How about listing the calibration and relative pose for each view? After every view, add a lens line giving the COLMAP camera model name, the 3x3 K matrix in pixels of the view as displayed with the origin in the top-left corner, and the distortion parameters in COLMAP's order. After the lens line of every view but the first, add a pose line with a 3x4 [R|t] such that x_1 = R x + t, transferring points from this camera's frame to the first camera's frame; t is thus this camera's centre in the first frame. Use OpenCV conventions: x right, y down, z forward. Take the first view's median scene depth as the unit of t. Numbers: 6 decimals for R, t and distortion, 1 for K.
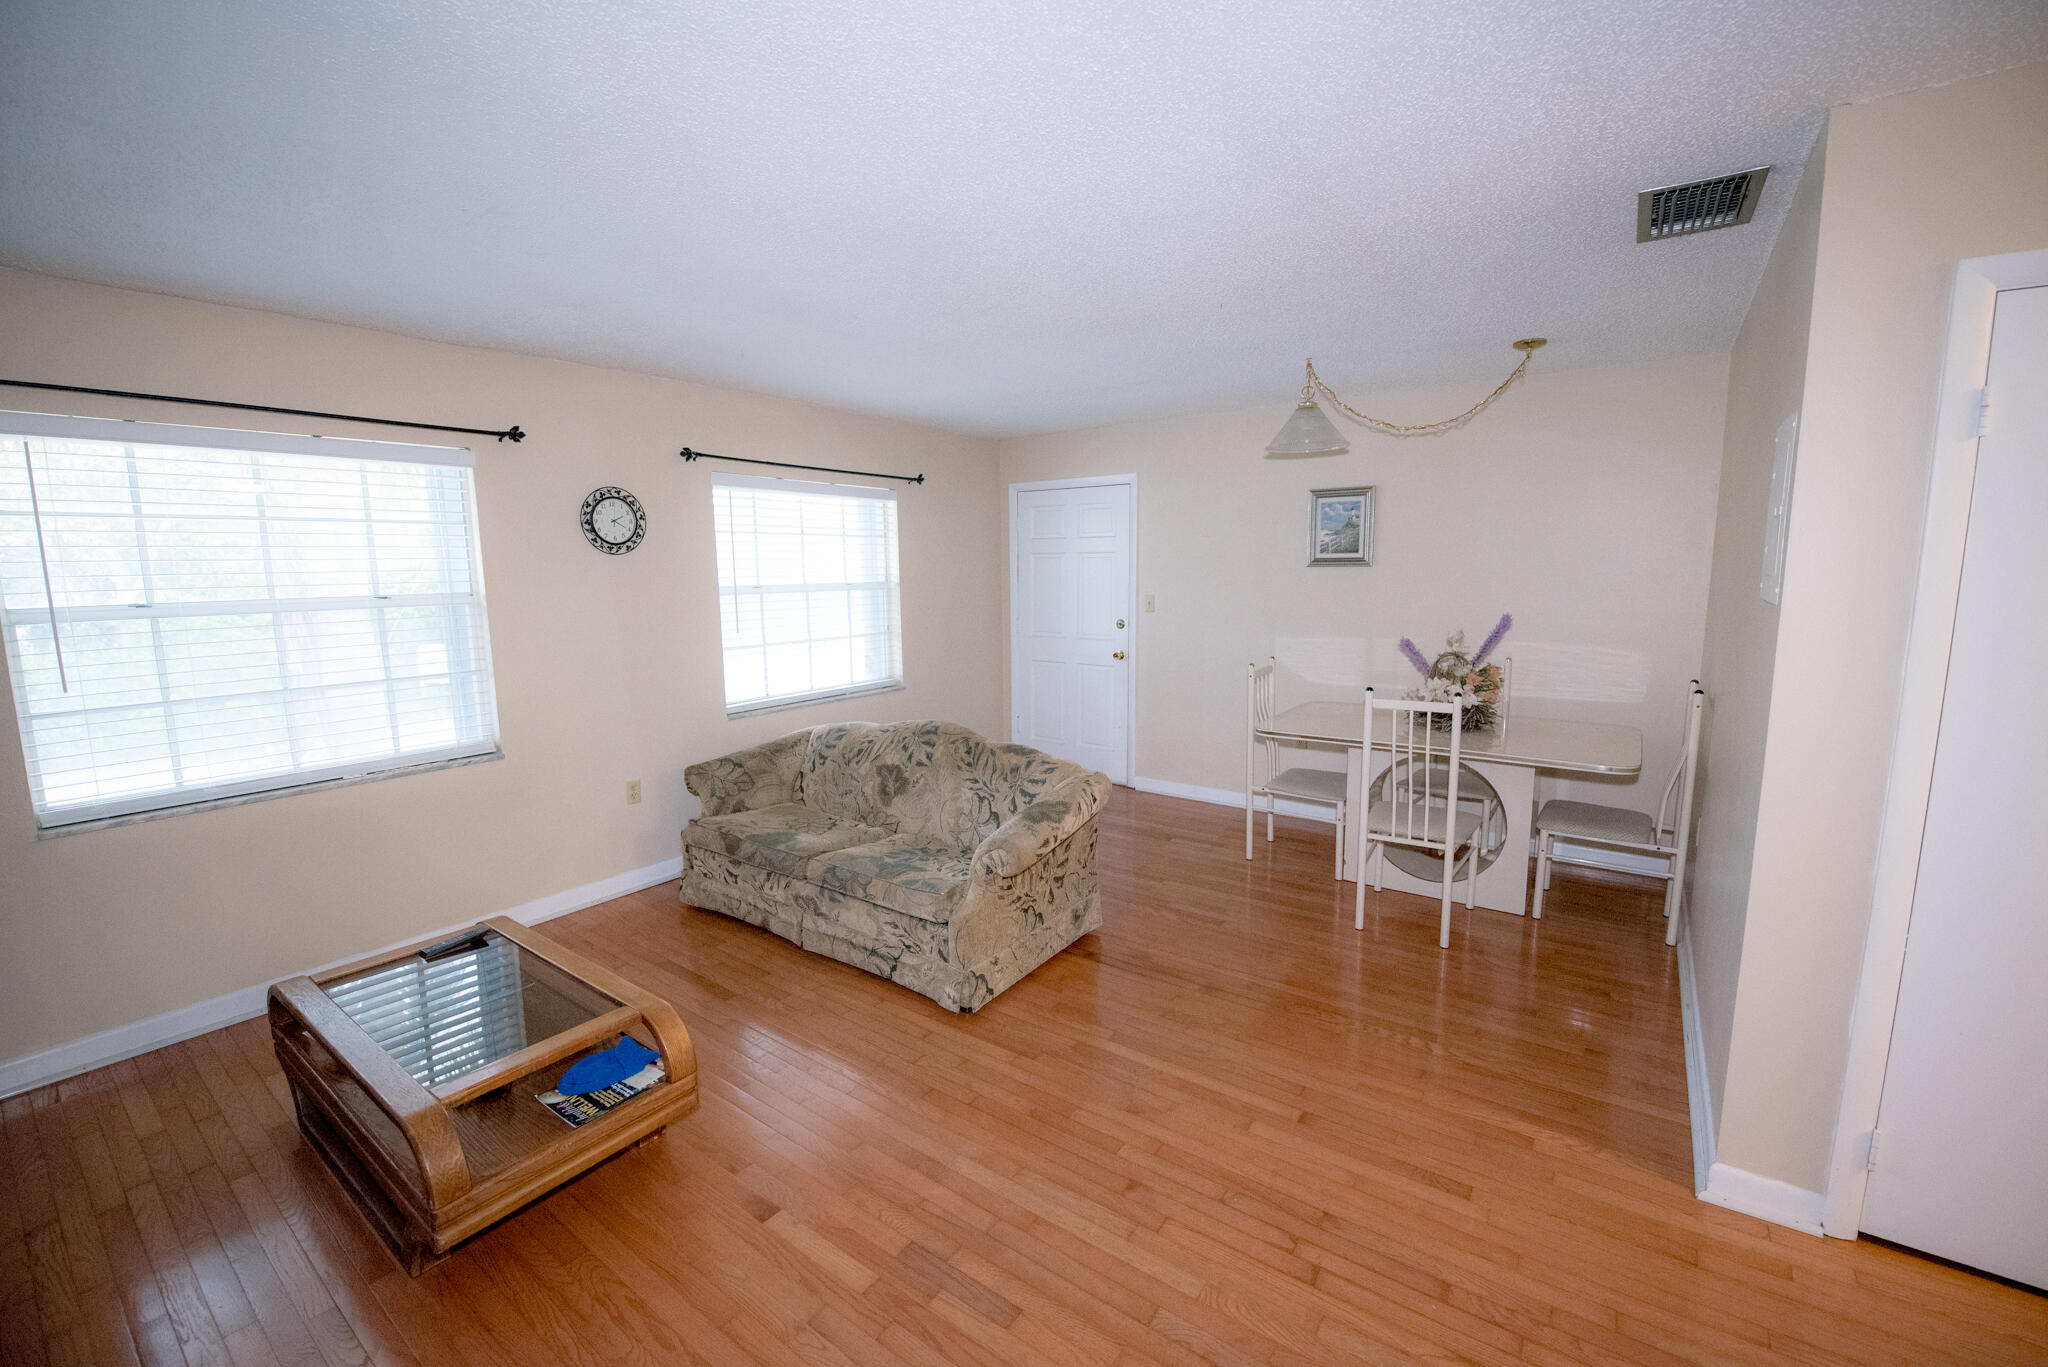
lens RADIAL K [[834.8, 0, 1024.0], [0, 834.8, 683.5], [0, 0, 1]] dist [0.000355, -0.000038]
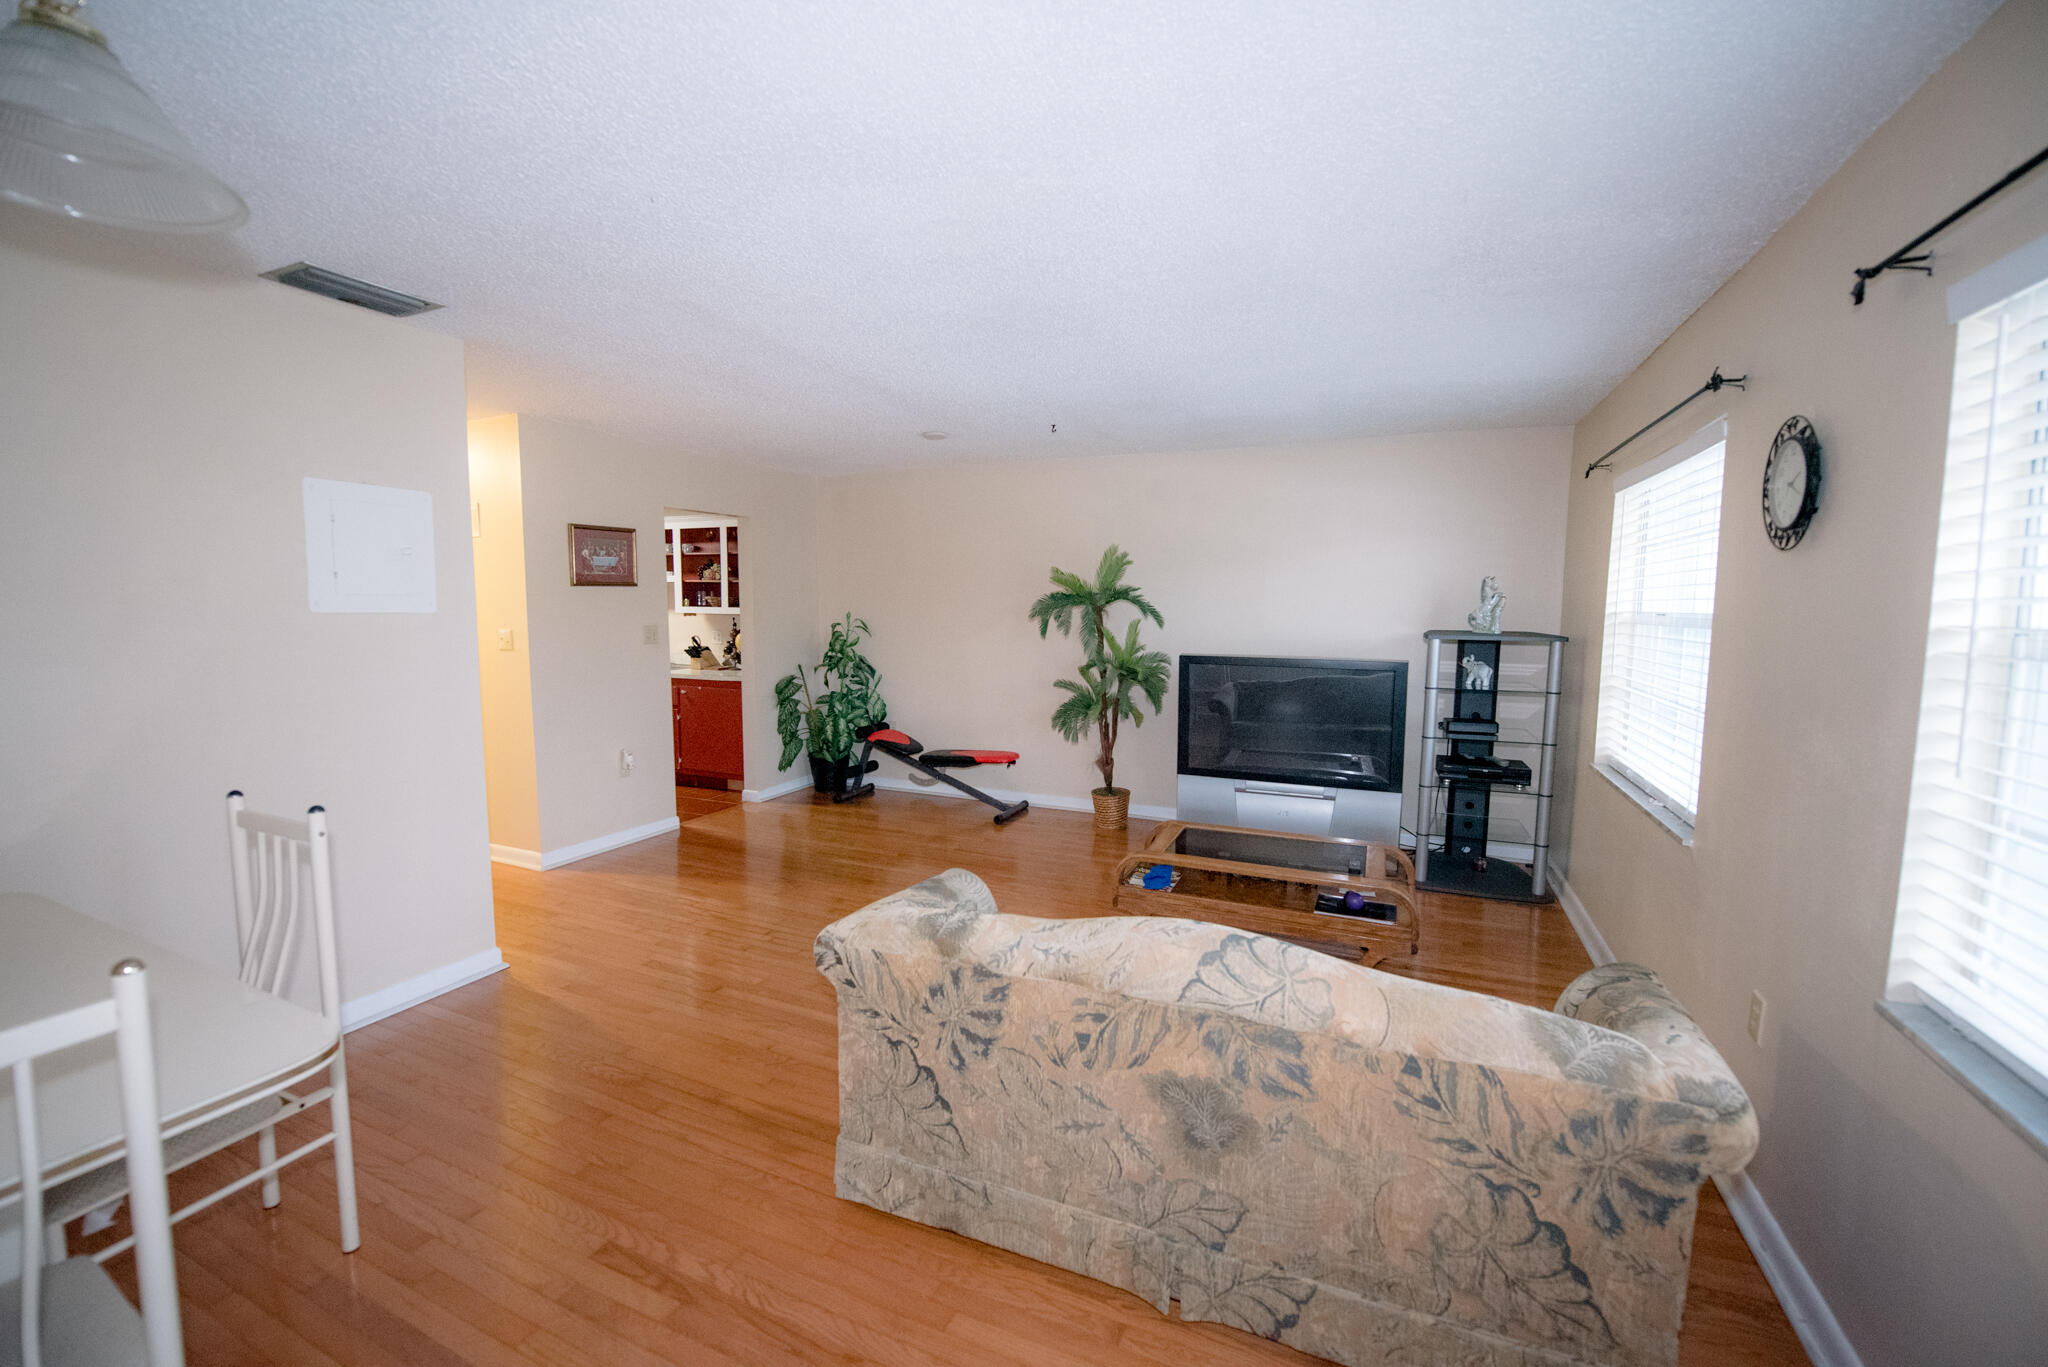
lens RADIAL K [[834.8, 0, 1024.0], [0, 834.8, 683.5], [0, 0, 1]] dist [0.000355, -0.000038]
pose [[-0.975721, 0.026774, -0.217376, 0.082223], [-0.025905, 0.971425, 0.235927, -0.190530], [0.217481, 0.235830, -0.947146, 1.452216]]
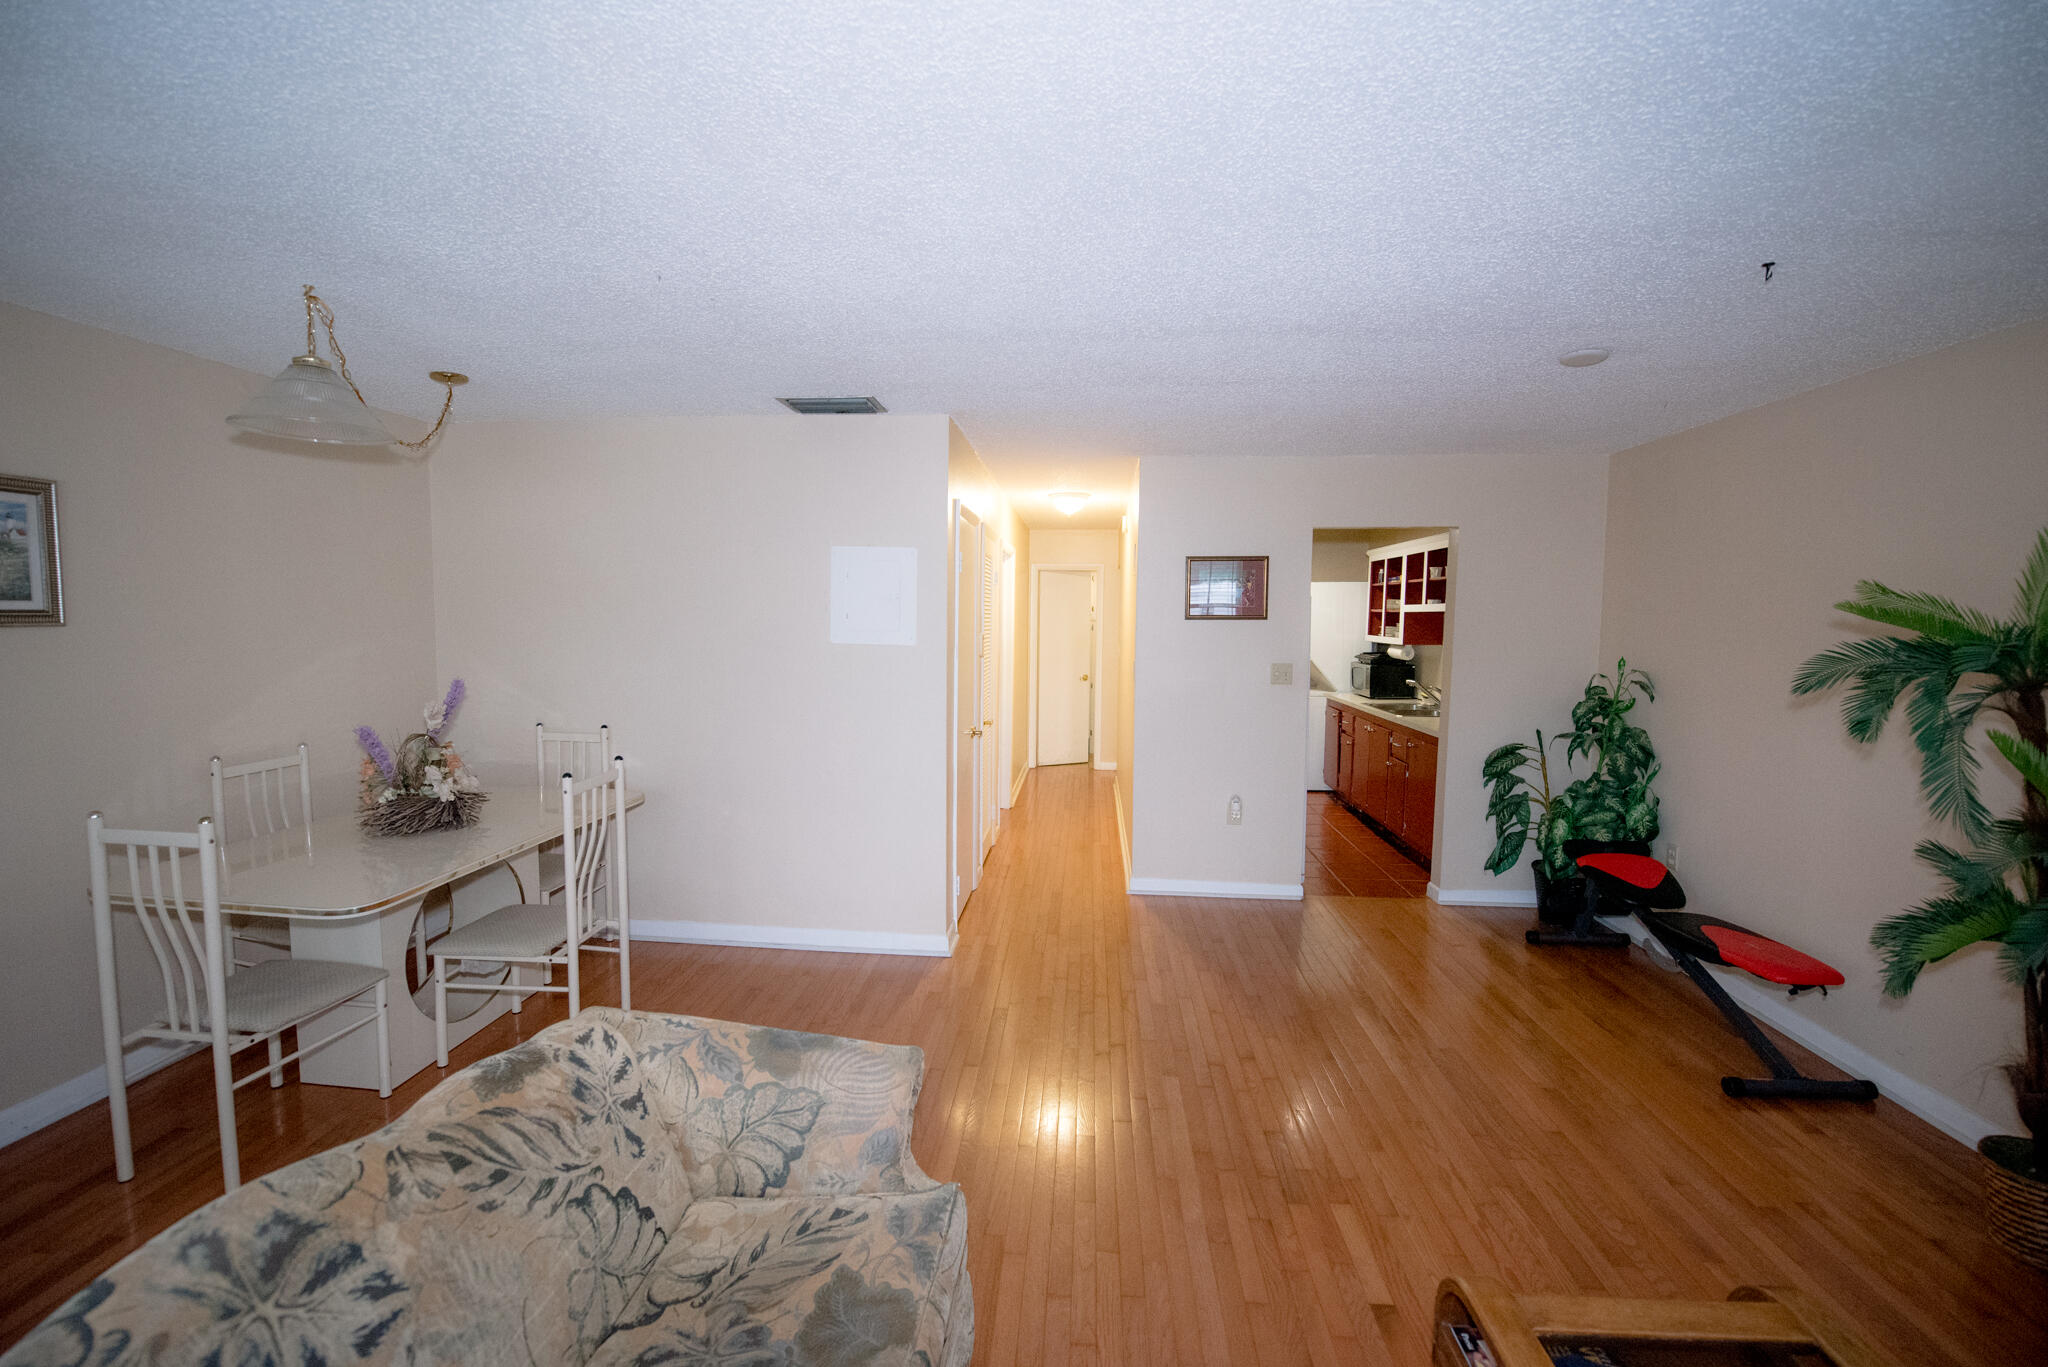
lens RADIAL K [[851.6, 0, 1024.0], [0, 851.6, 683.5], [0, 0, 1]] dist [-0.002396, -0.000409]
pose [[-0.520883, -0.066371, 0.851044, -0.480039], [0.115635, 0.982297, 0.147381, -0.140672], [-0.845760, 0.175179, -0.503987, 0.943845]]
